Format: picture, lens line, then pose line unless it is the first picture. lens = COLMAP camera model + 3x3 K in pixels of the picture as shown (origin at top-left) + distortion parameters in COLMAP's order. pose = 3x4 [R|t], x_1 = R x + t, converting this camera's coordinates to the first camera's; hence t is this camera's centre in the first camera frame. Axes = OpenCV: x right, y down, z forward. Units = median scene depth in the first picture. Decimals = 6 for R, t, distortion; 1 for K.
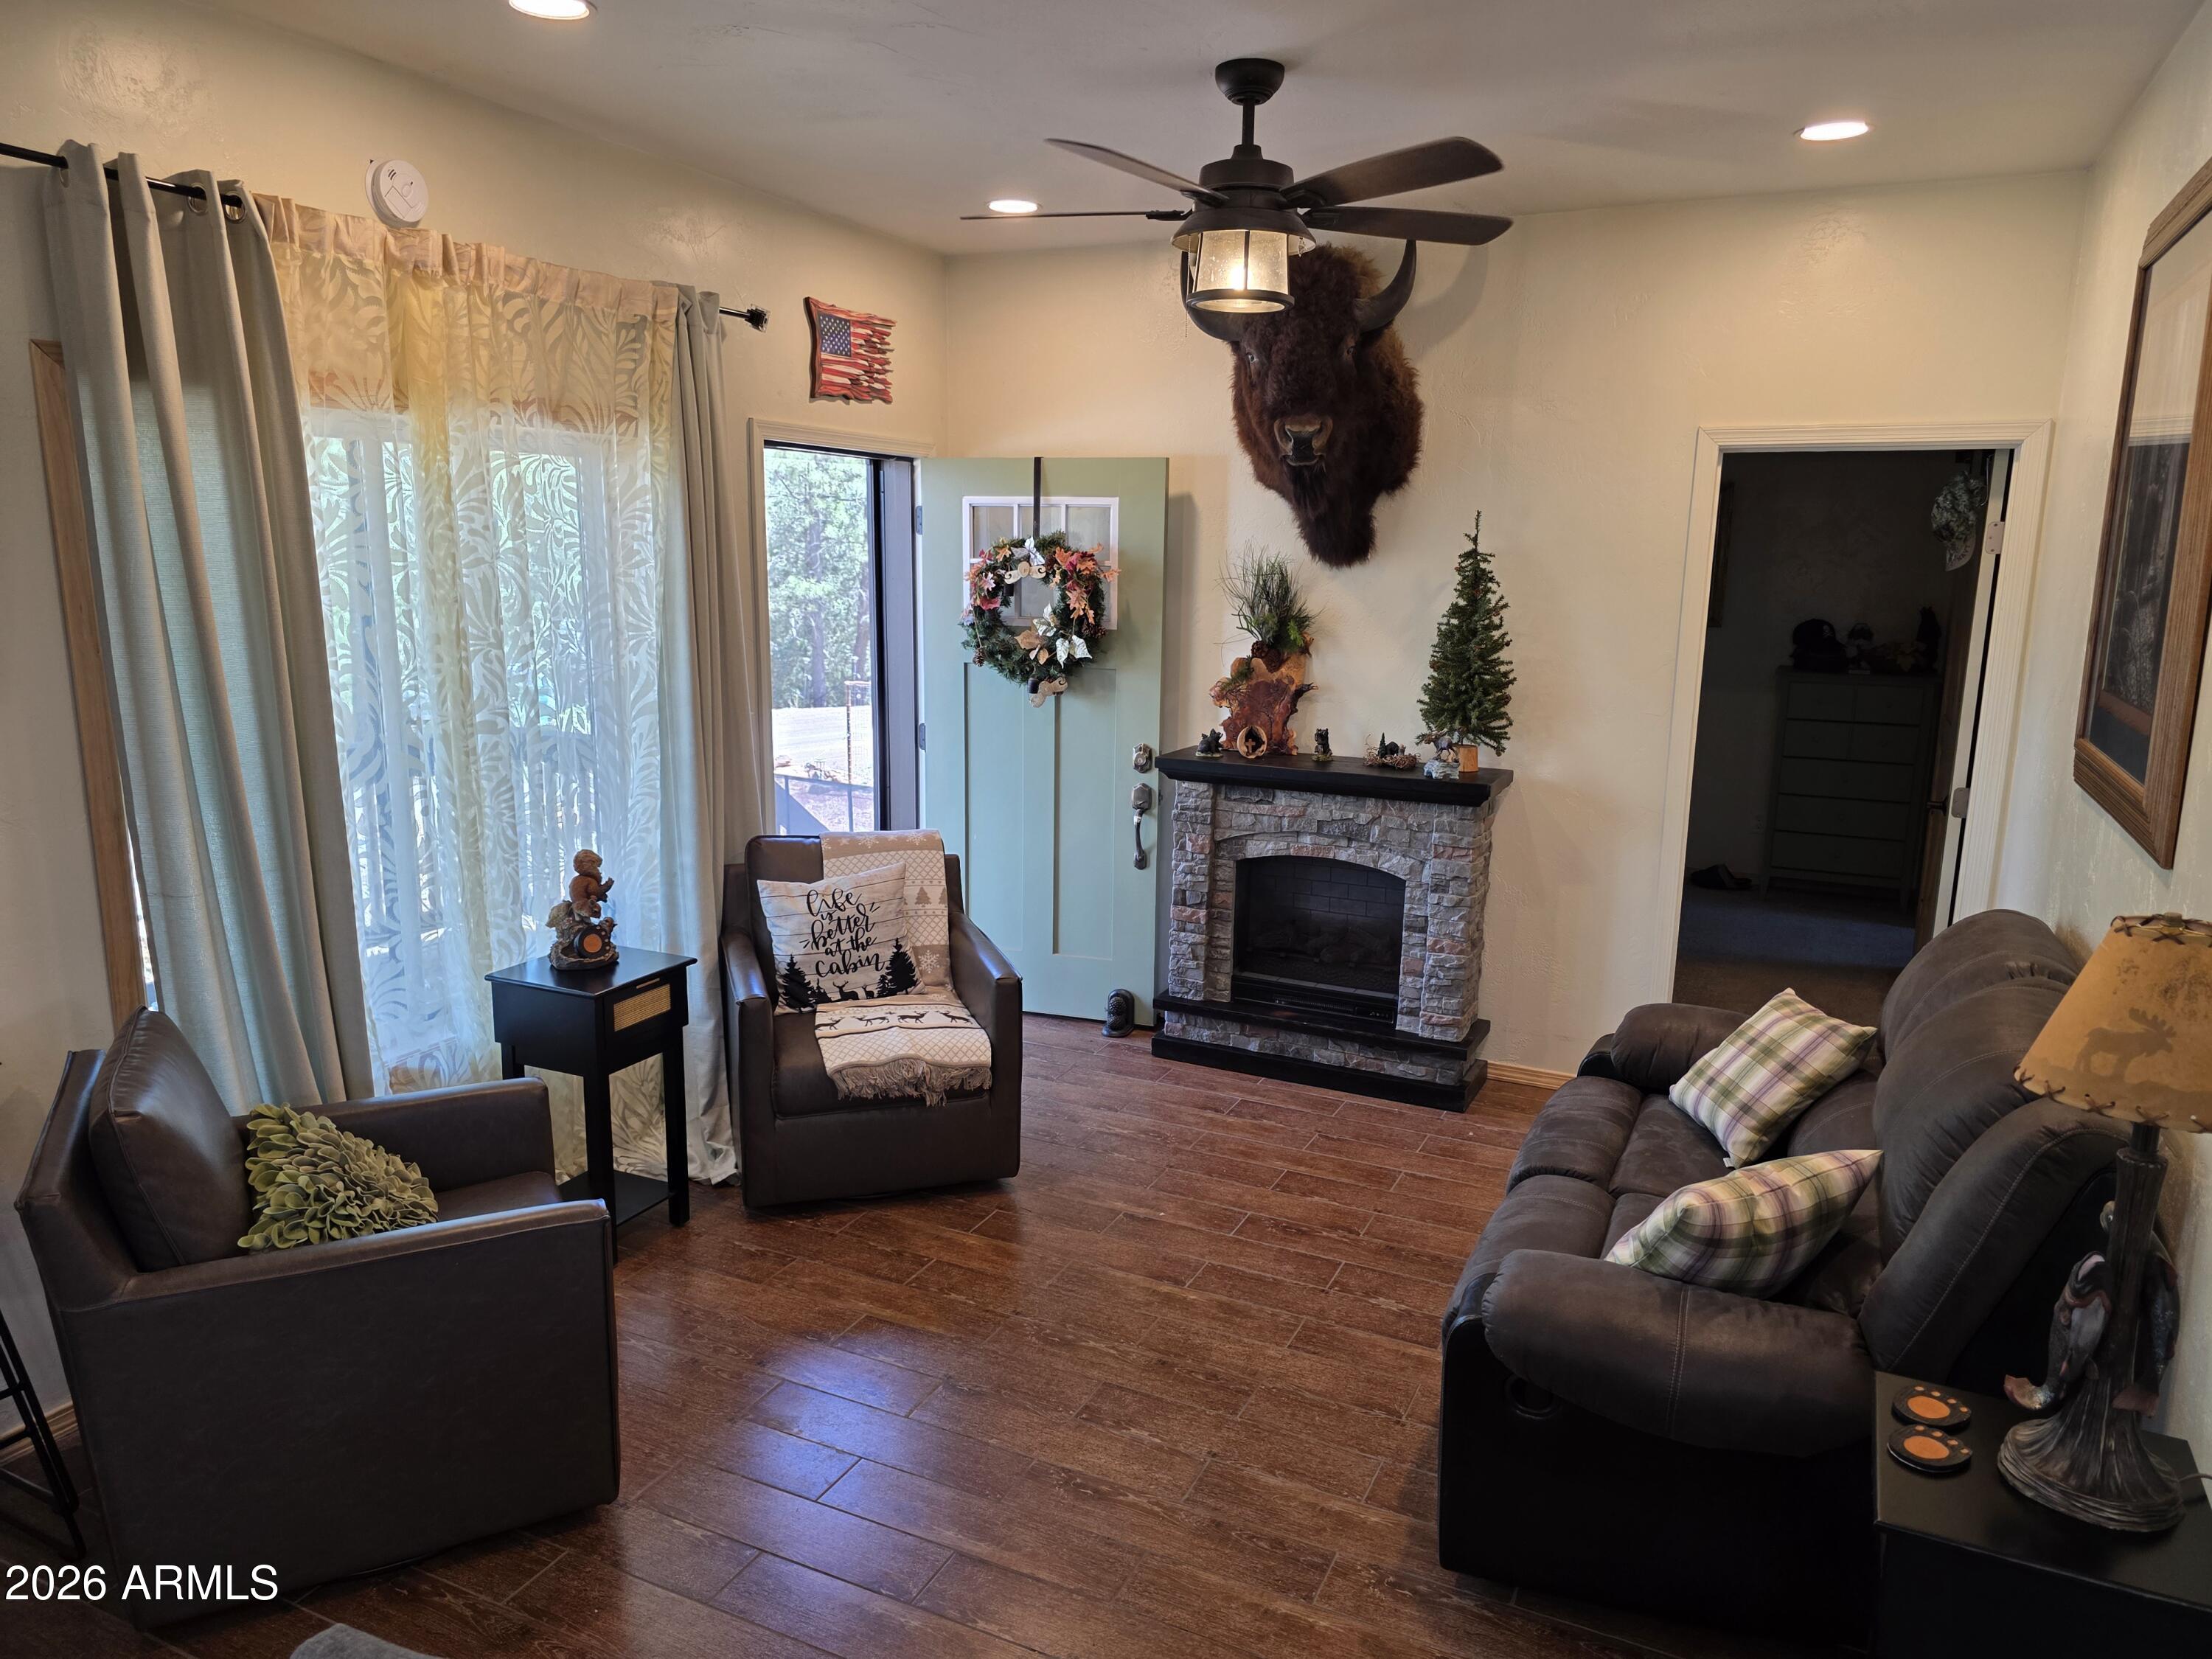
lens RADIAL K [[1456.3, 0, 1106.0], [0, 1456.3, 829.5], [0, 0, 1]] dist [0.084292, -0.091074]
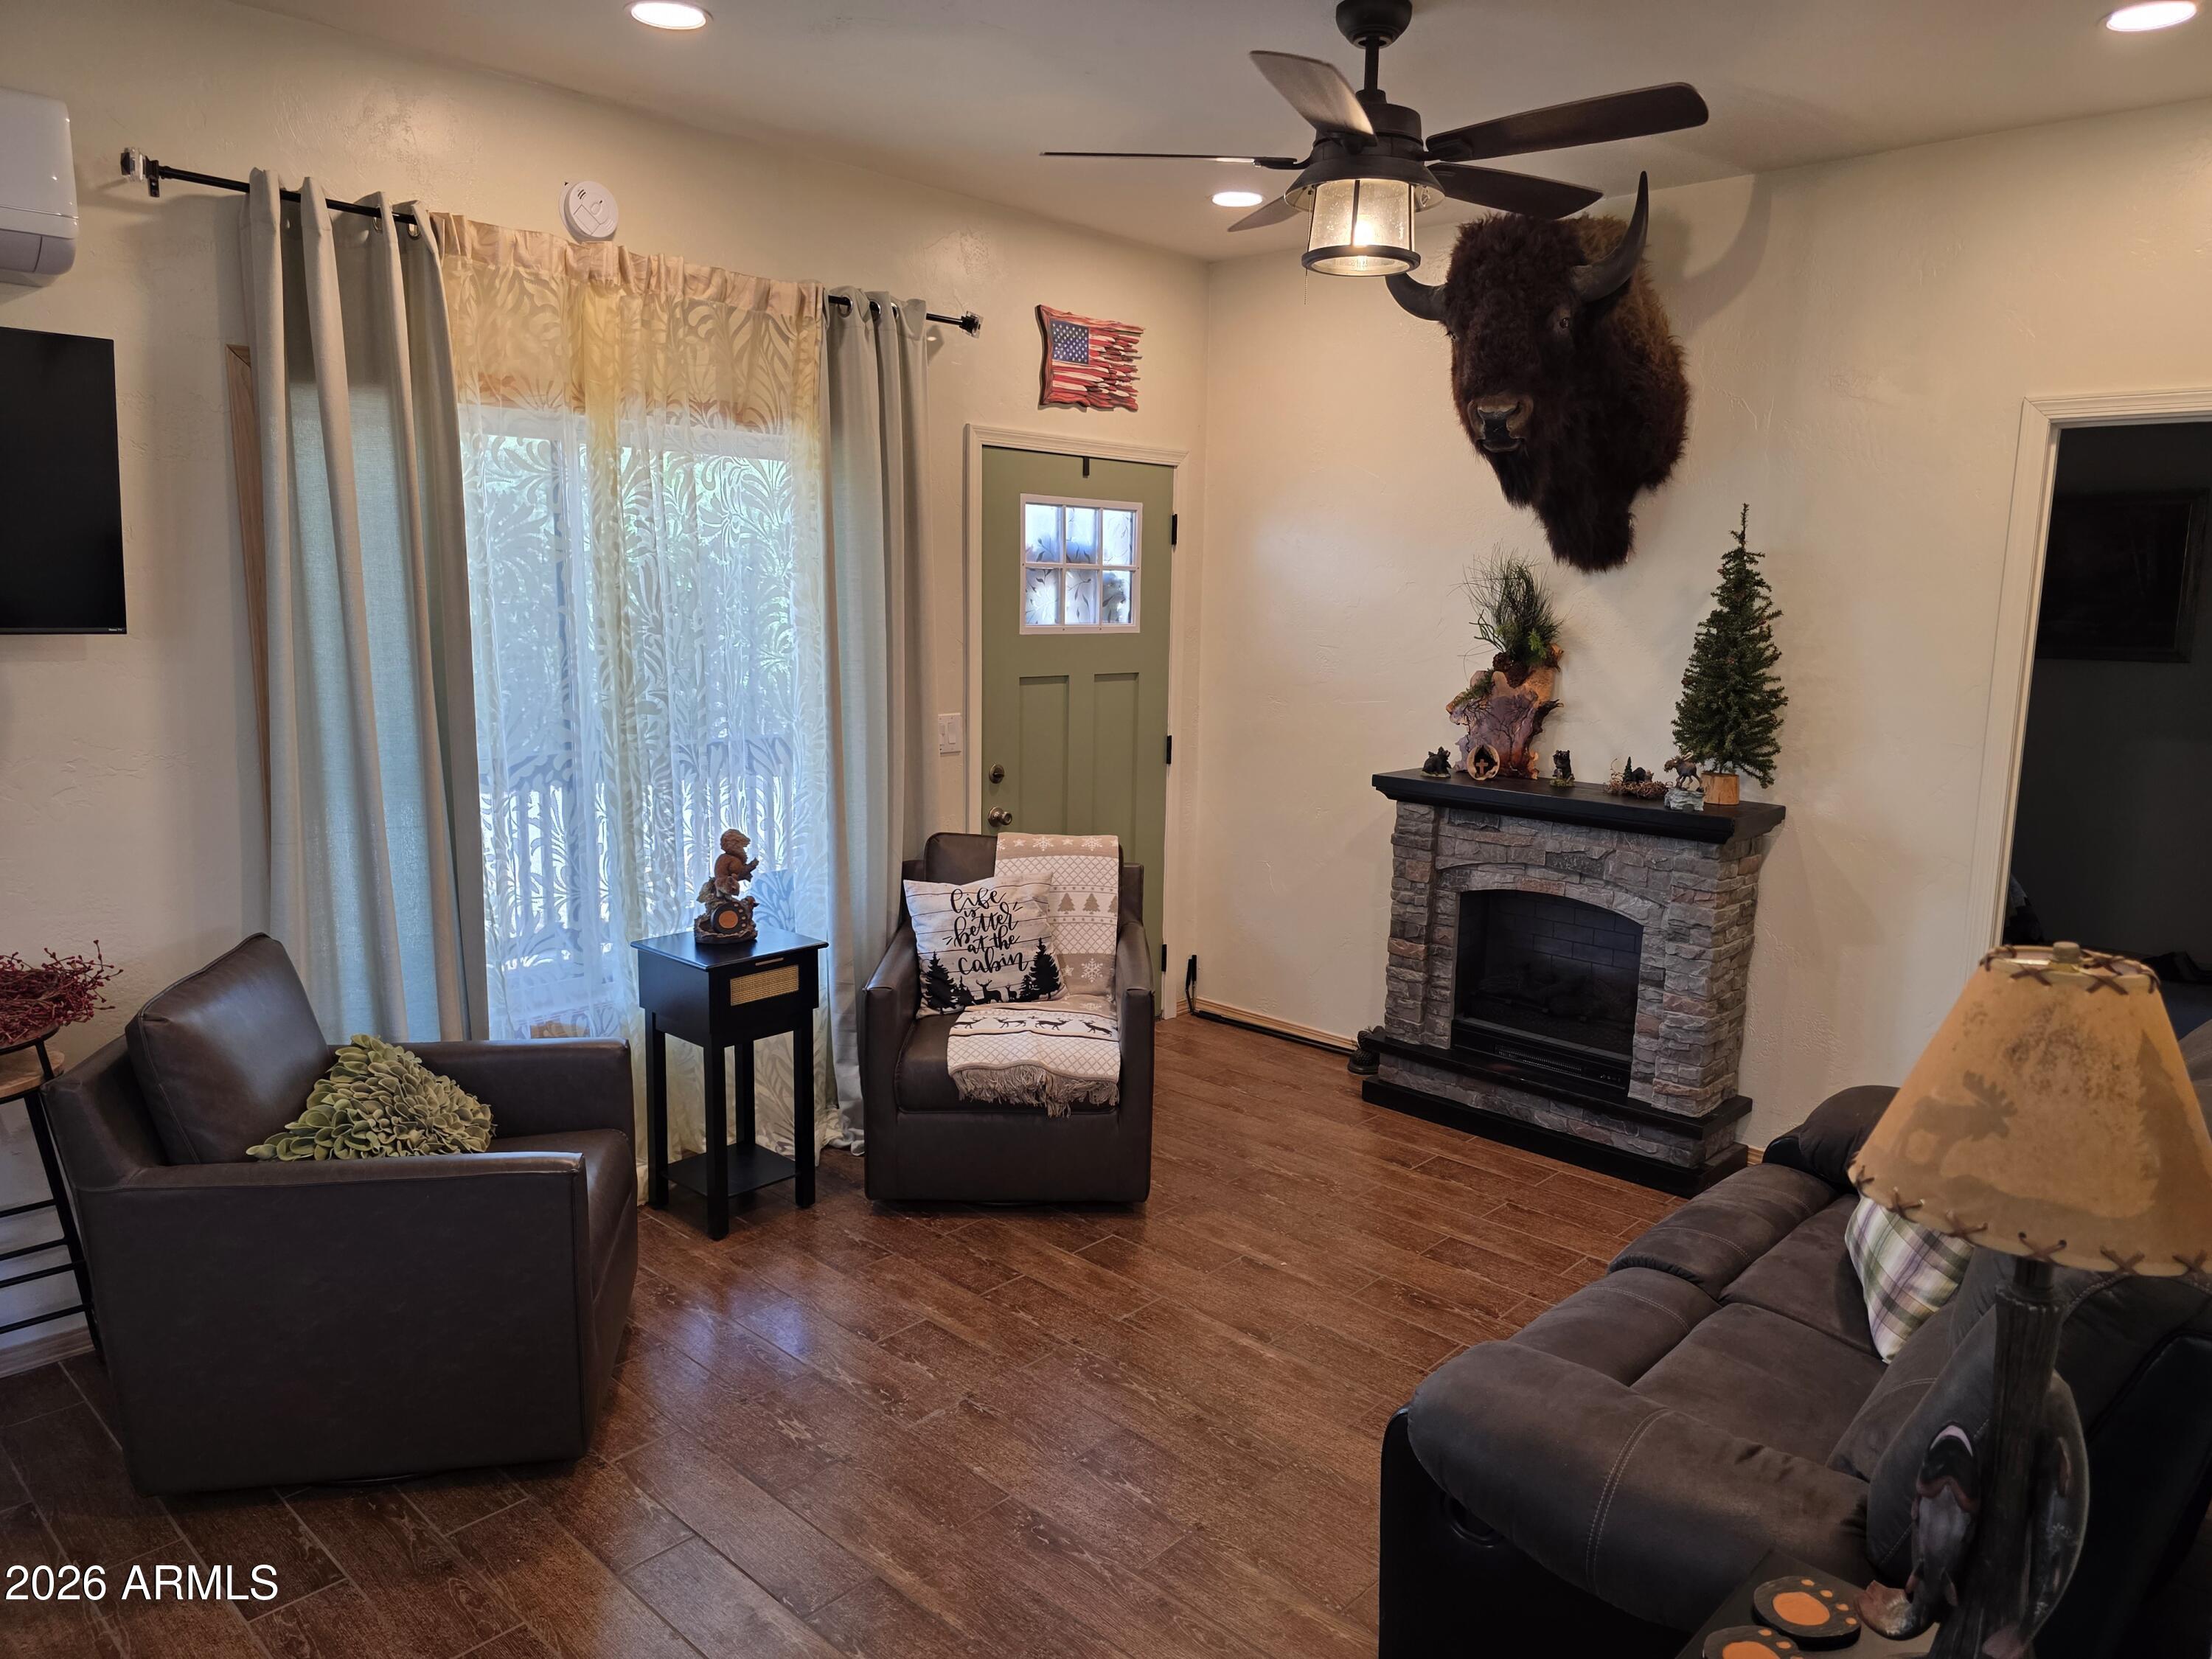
lens RADIAL K [[1456.9, 0, 1135.7], [0, 1456.9, 818.7], [0, 0, 1]] dist [0.094321, -0.129379]
pose [[0.956082, 0.048991, -0.288976, 0.200075], [-0.059894, 0.997783, -0.029003, 0.017705], [0.286914, 0.045037, 0.956897, 0.083167]]
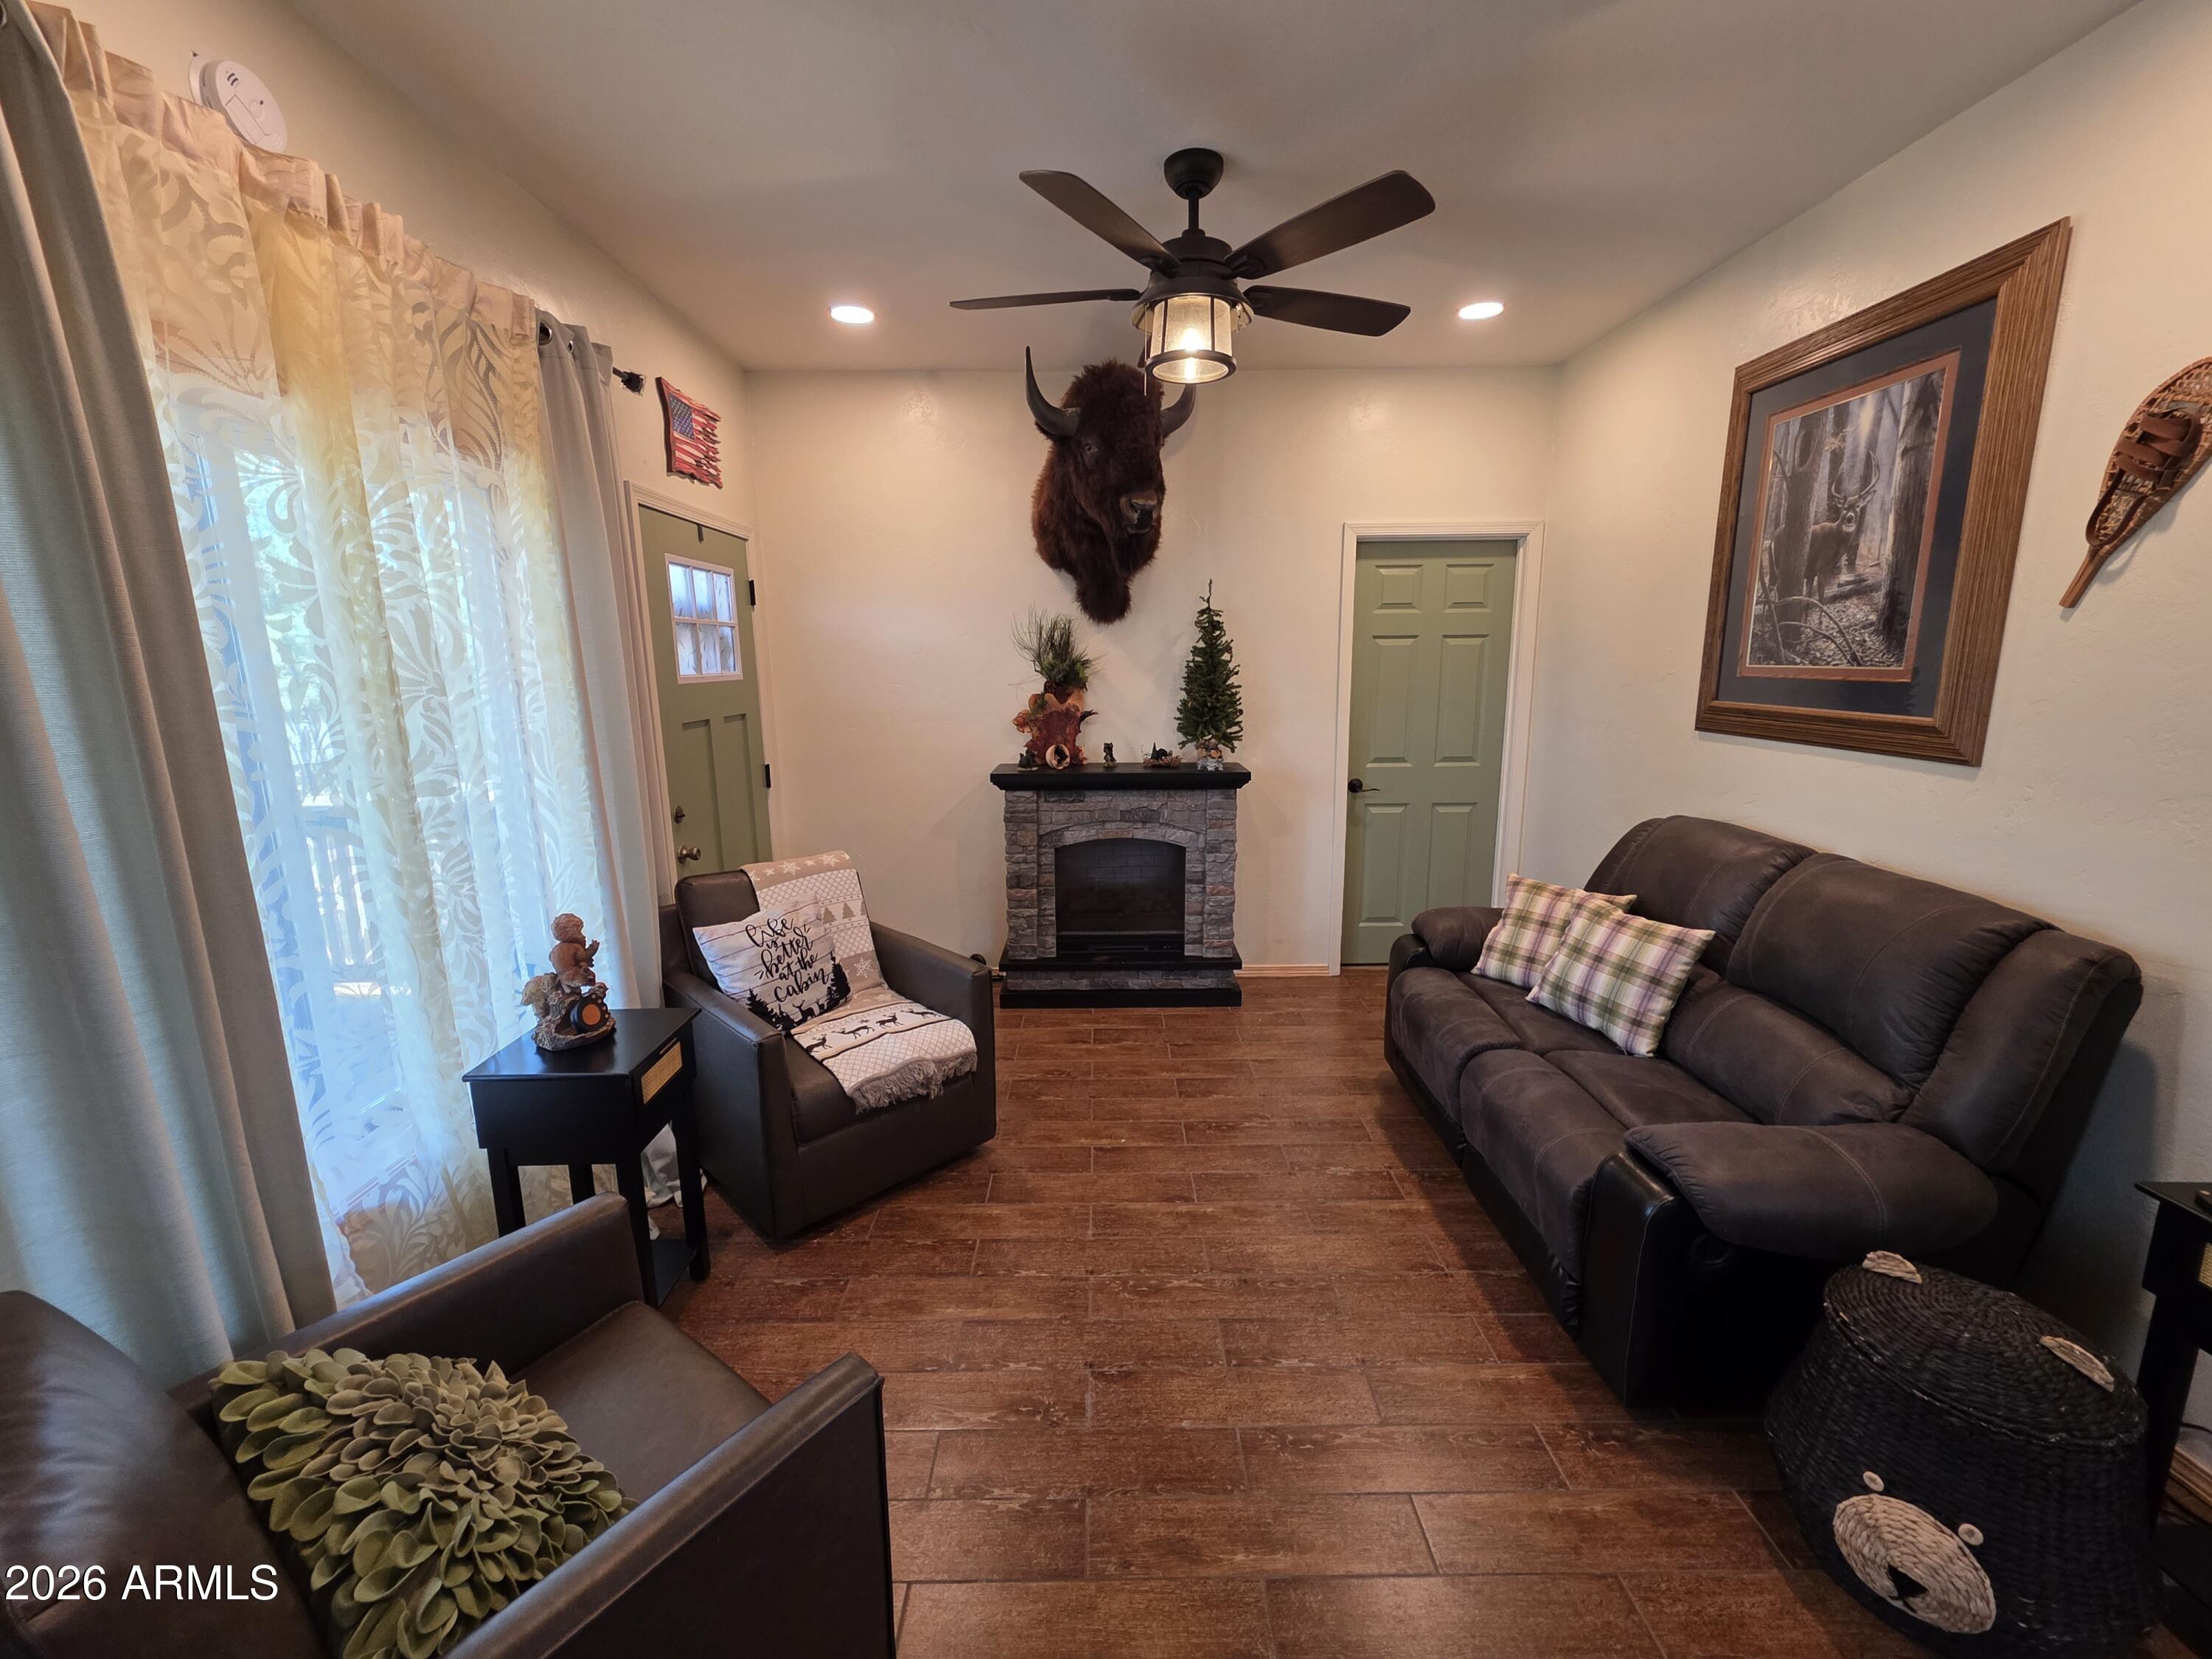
lens RADIAL K [[879.7, 0, 1101.0], [0, 879.7, 822.5], [0, 0, 1]] dist [0.005550, -0.000053]
pose [[0.901650, -0.105703, 0.419349, -0.256034], [0.106976, 0.994049, 0.020554, -0.017020], [-0.419026, 0.026328, 0.907592, 0.335577]]
